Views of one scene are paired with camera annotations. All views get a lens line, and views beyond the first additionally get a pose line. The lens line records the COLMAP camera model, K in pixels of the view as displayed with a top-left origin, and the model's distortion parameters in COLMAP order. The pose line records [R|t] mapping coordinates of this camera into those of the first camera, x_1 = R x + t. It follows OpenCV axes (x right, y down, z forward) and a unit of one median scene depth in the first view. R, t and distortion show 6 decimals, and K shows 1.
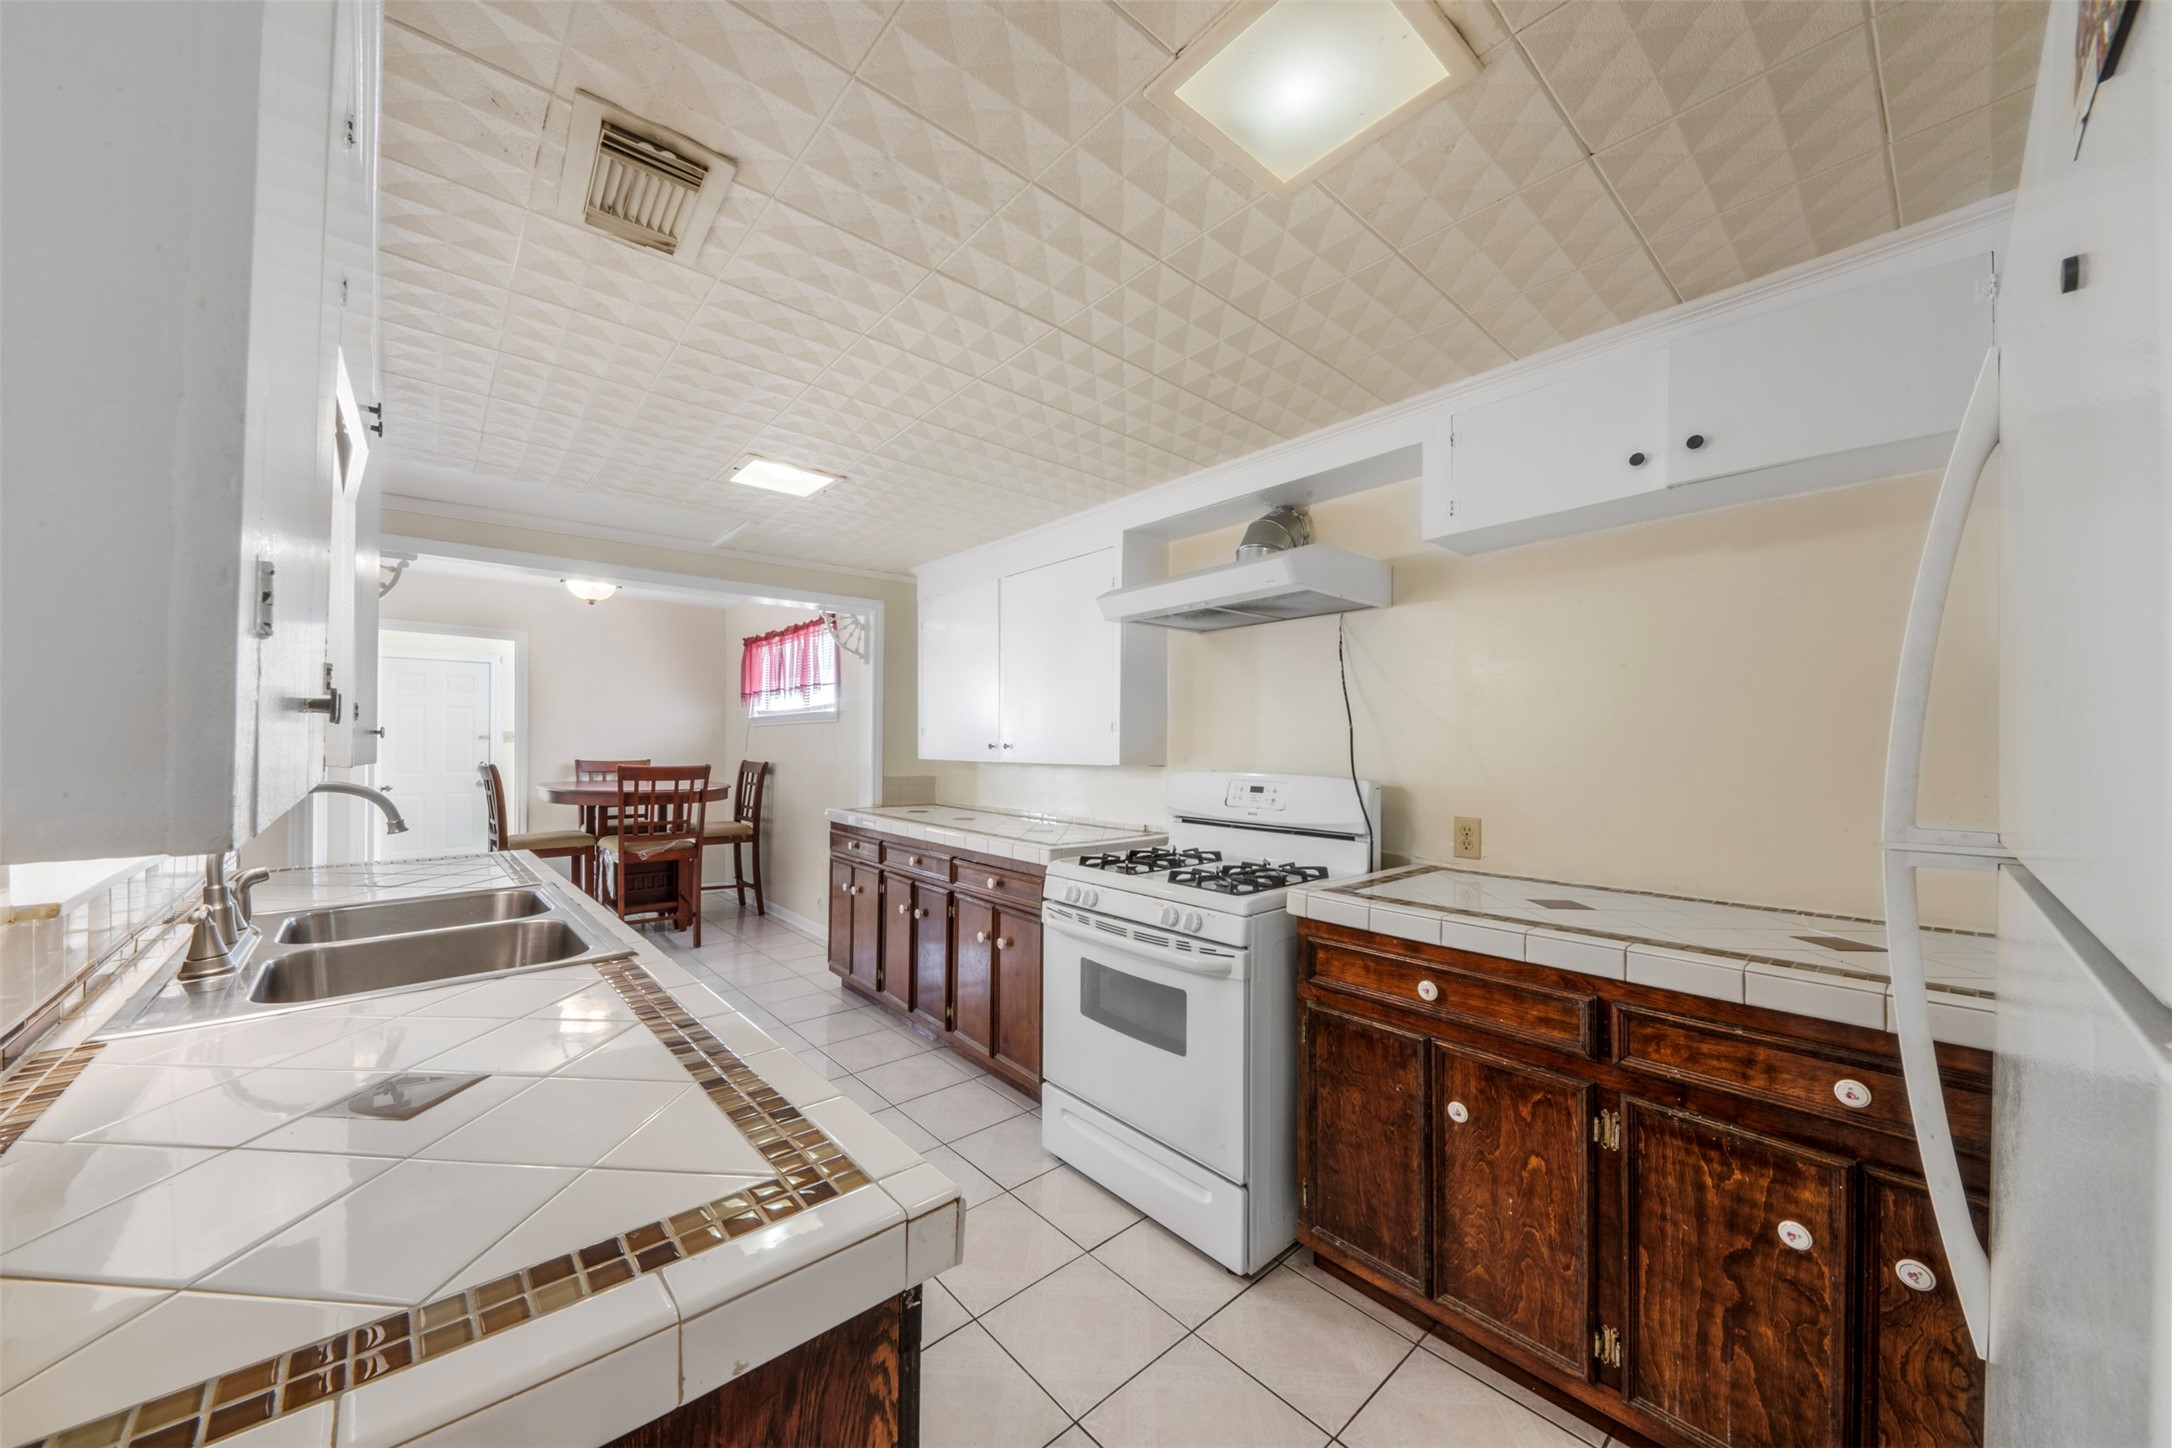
lens RADIAL K [[775.8, 0, 1087.0], [0, 775.8, 737.6], [0, 0, 1]] dist [0.000192, -0.000090]
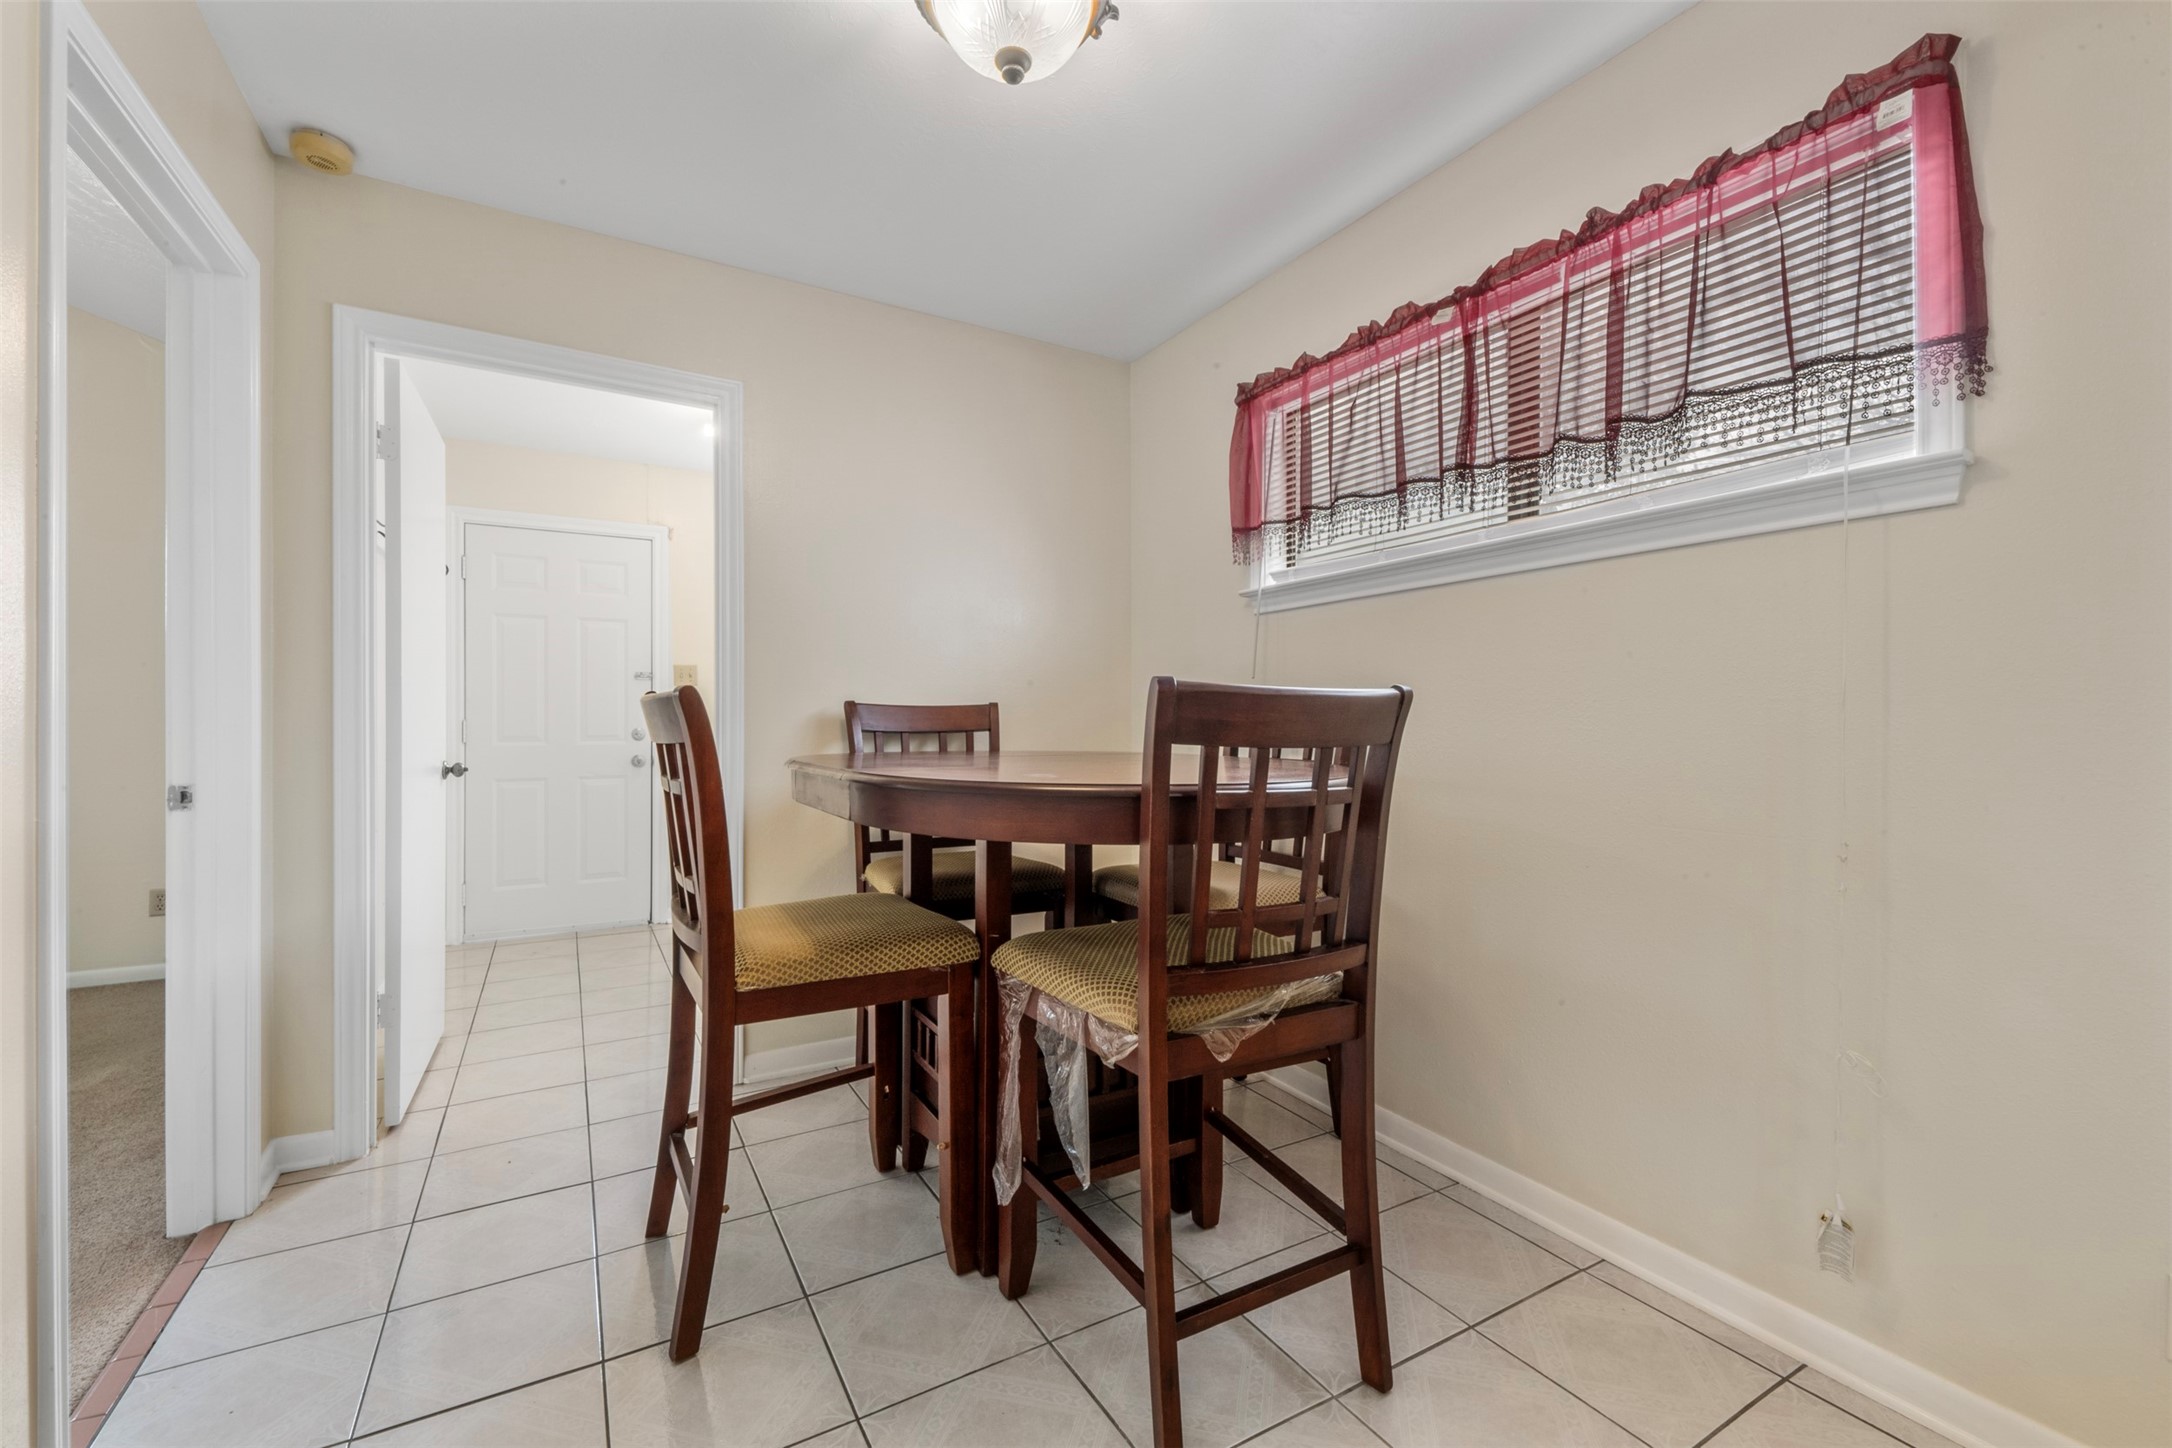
lens RADIAL K [[928.7, 0, 1087.6], [0, 928.7, 716.2], [0, 0, 1]] dist [-0.000685, -0.000011]
pose [[0.976614, -0.003010, -0.214981, -0.355232], [0.003596, 0.999991, 0.002334, 0.029462], [0.214972, -0.003052, 0.976616, 0.452792]]
